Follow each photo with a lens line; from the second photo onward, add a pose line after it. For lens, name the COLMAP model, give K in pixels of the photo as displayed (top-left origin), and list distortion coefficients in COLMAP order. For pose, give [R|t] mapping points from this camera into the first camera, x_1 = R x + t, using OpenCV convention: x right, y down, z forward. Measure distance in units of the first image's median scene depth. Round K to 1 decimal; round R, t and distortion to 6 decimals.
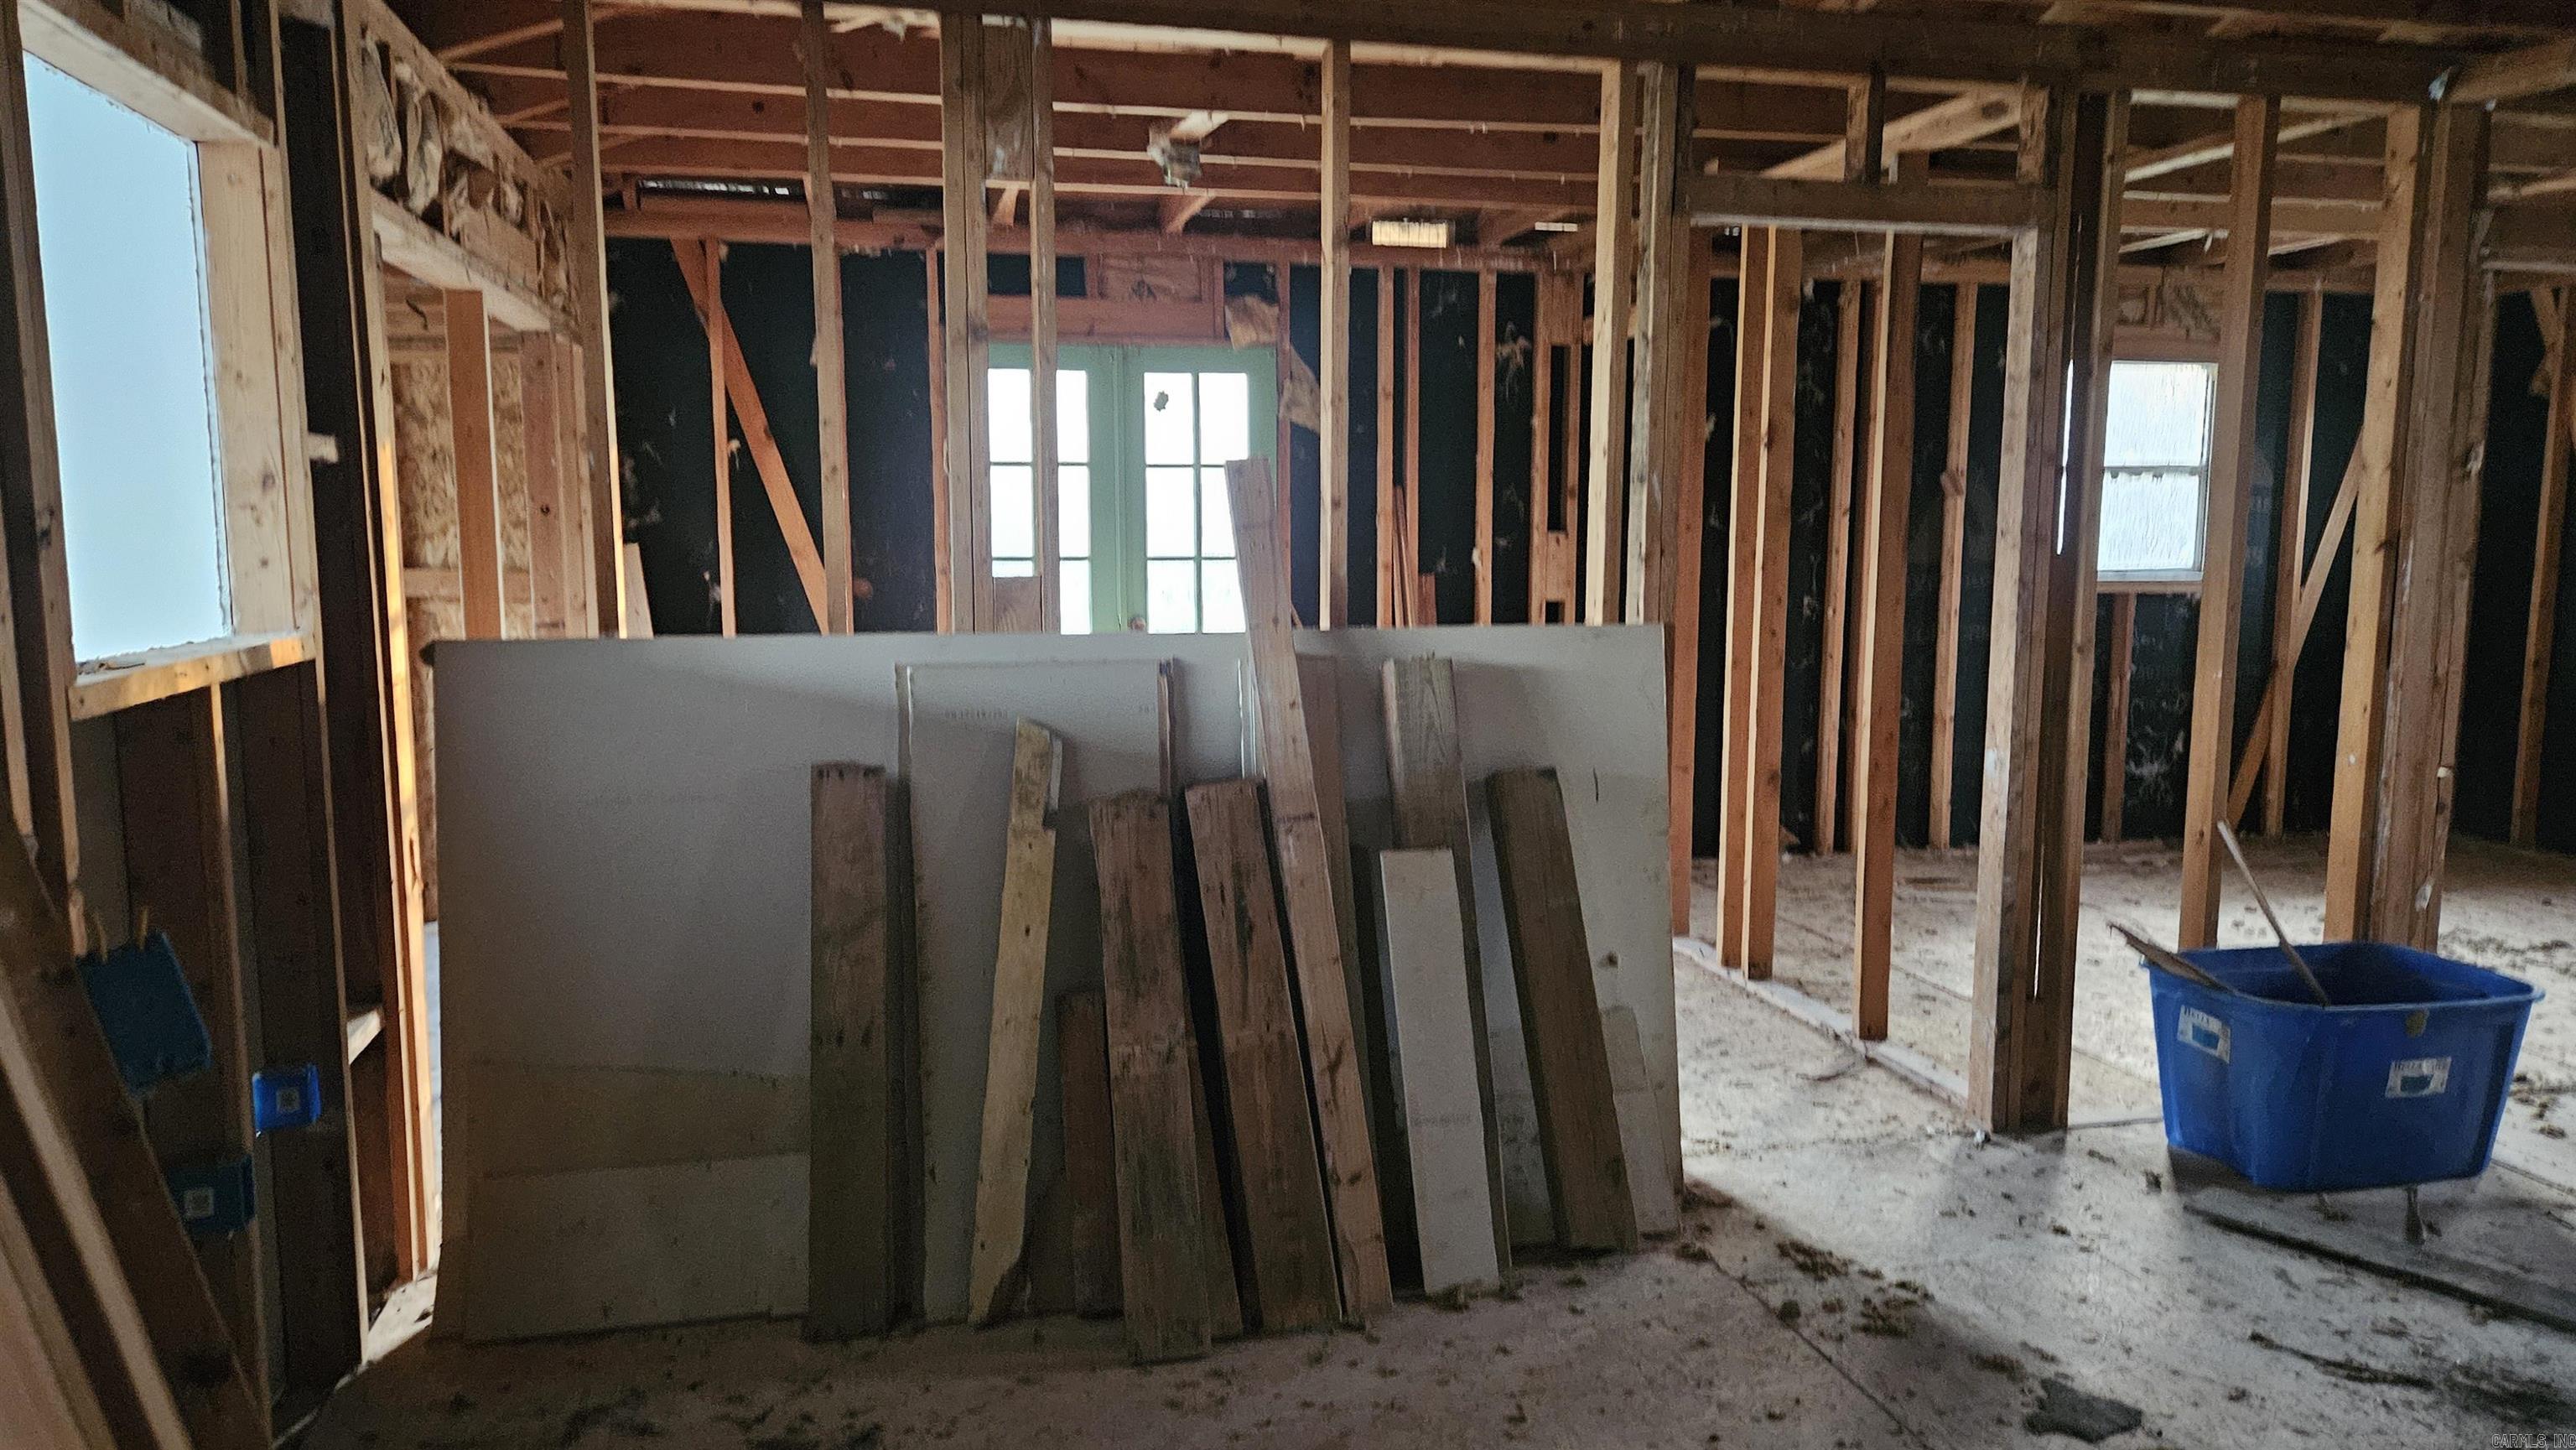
lens RADIAL K [[1729.4, 0, 1284.9], [0, 1729.4, 734.6], [0, 0, 1]] dist [0.085674, -0.092642]
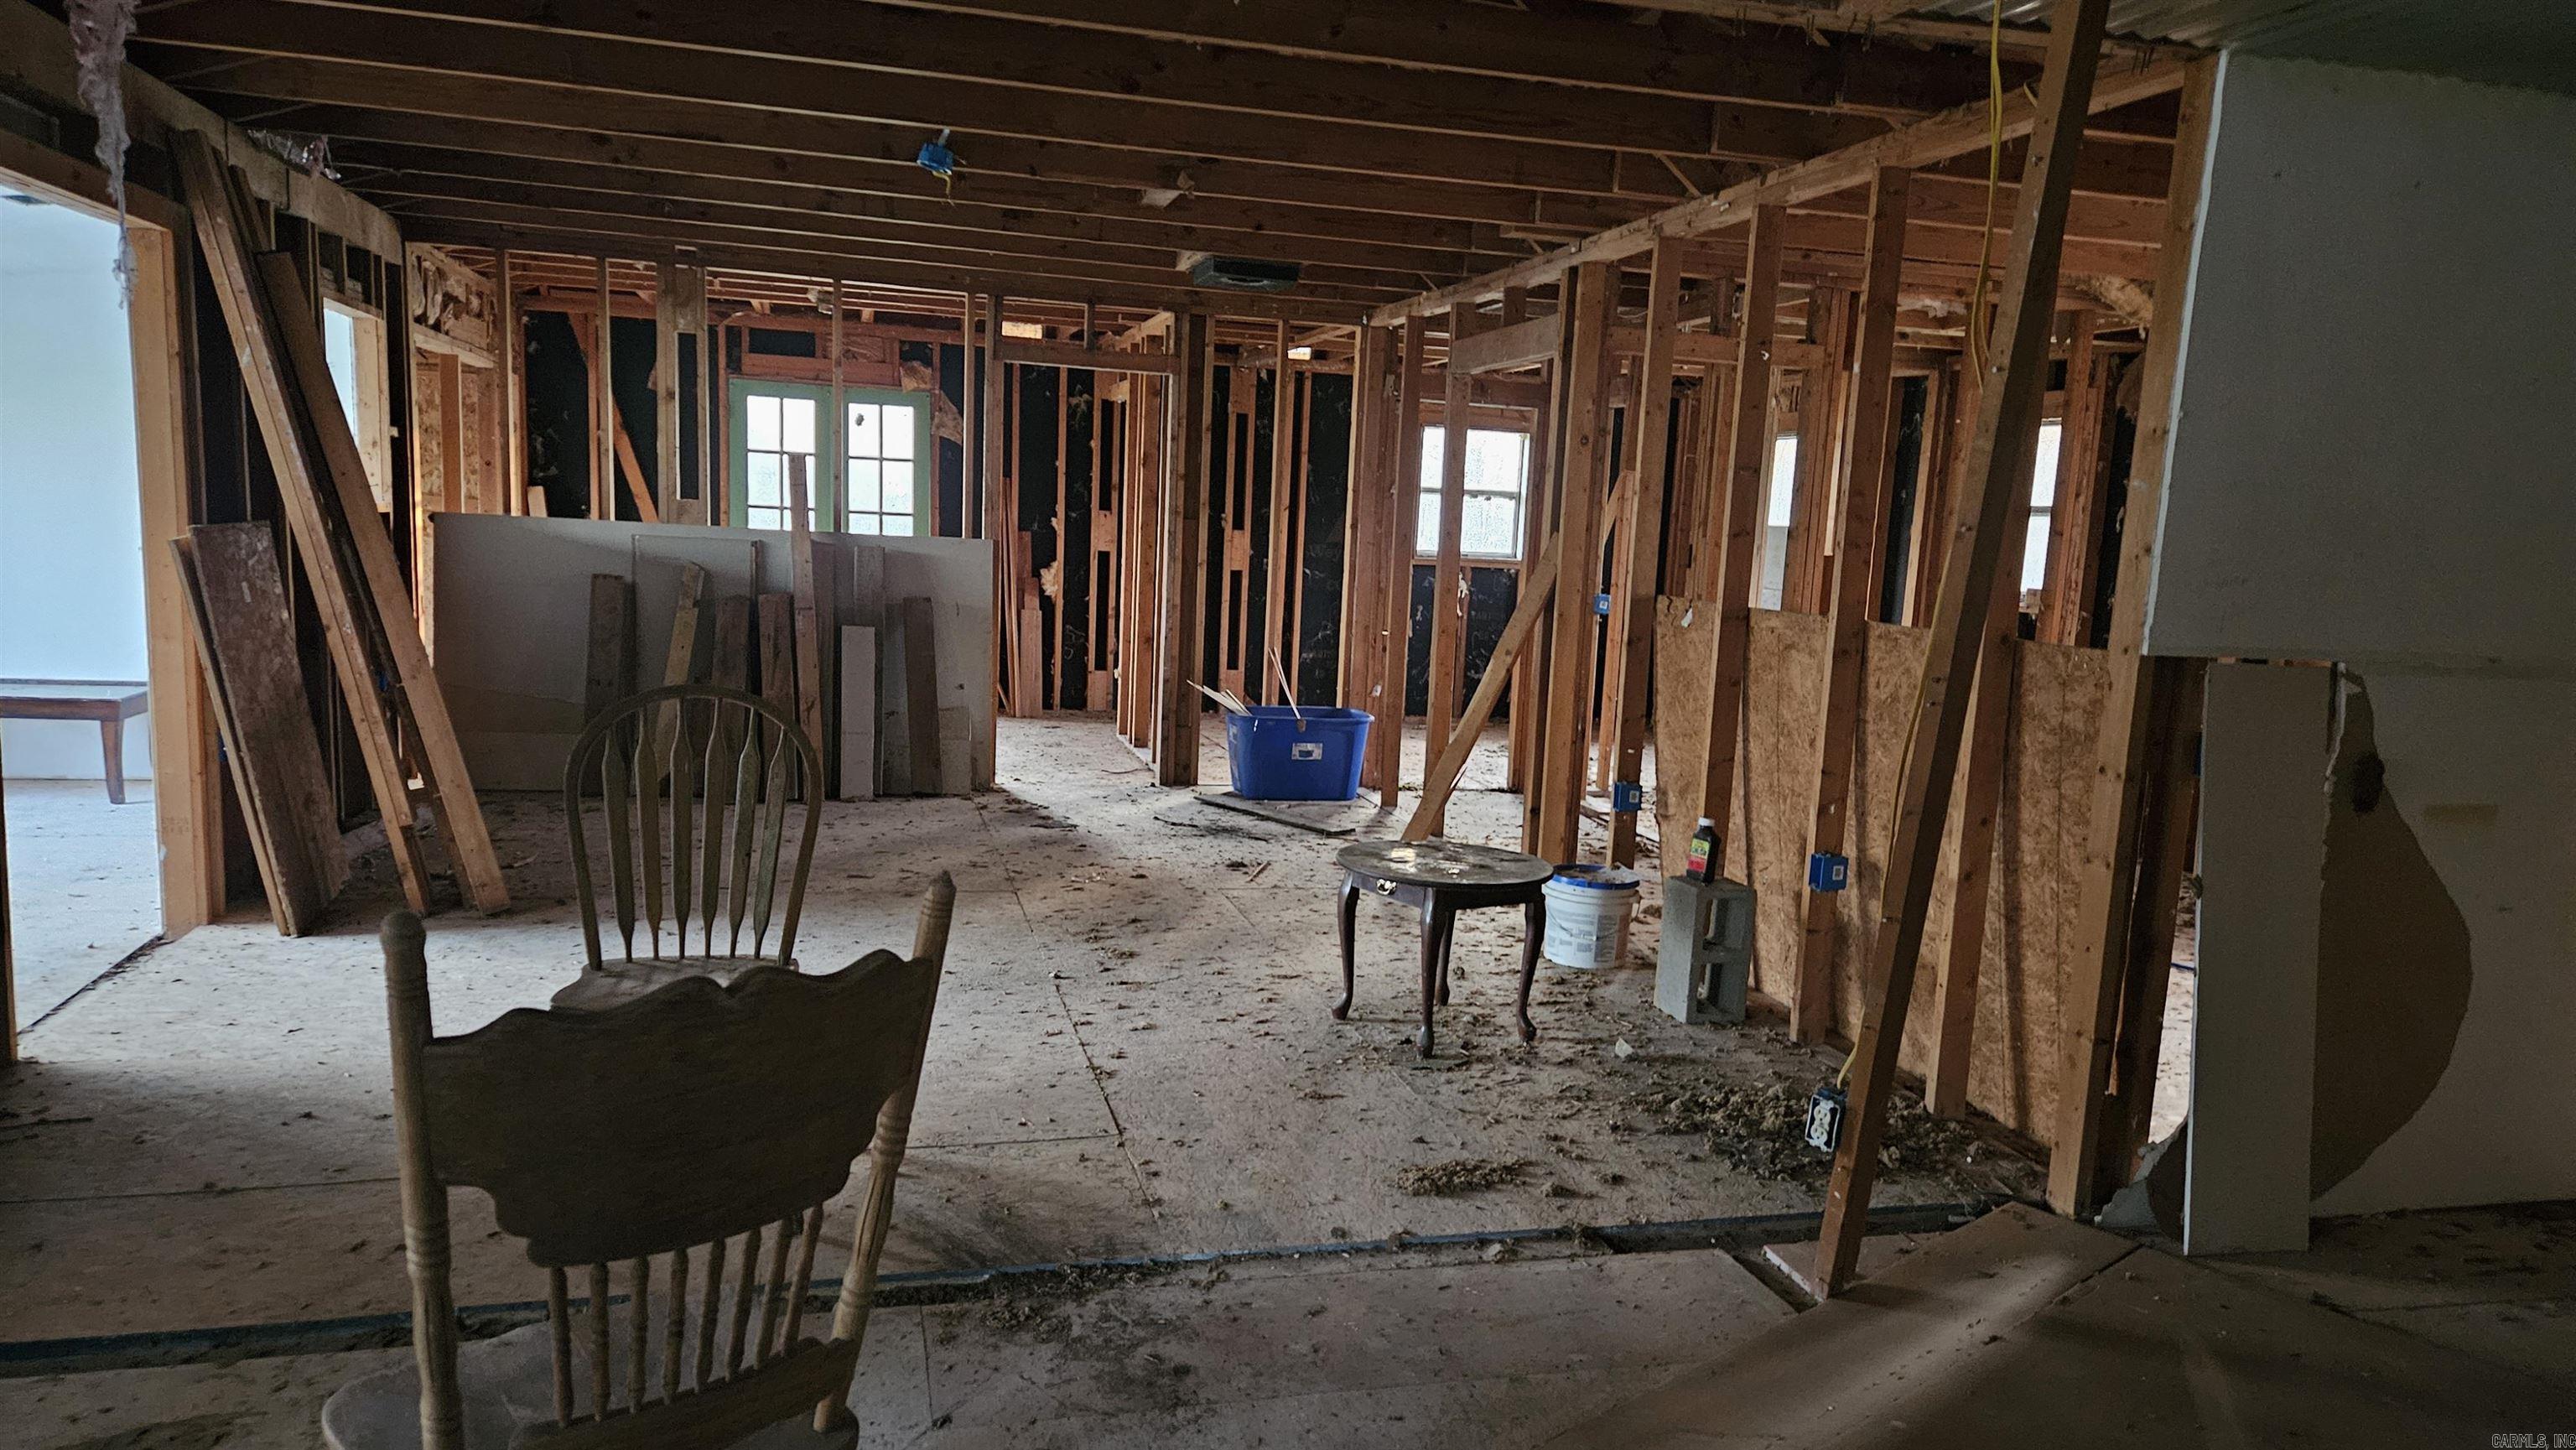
lens RADIAL K [[1699.5, 0, 1301.4], [0, 1699.5, 765.3], [0, 0, 1]] dist [0.087744, -0.070235]
pose [[0.998436, 0.043314, 0.035352, 0.514509], [-0.043978, 0.998866, 0.018237, 0.159174], [-0.034522, -0.019763, 0.999209, -1.152297]]
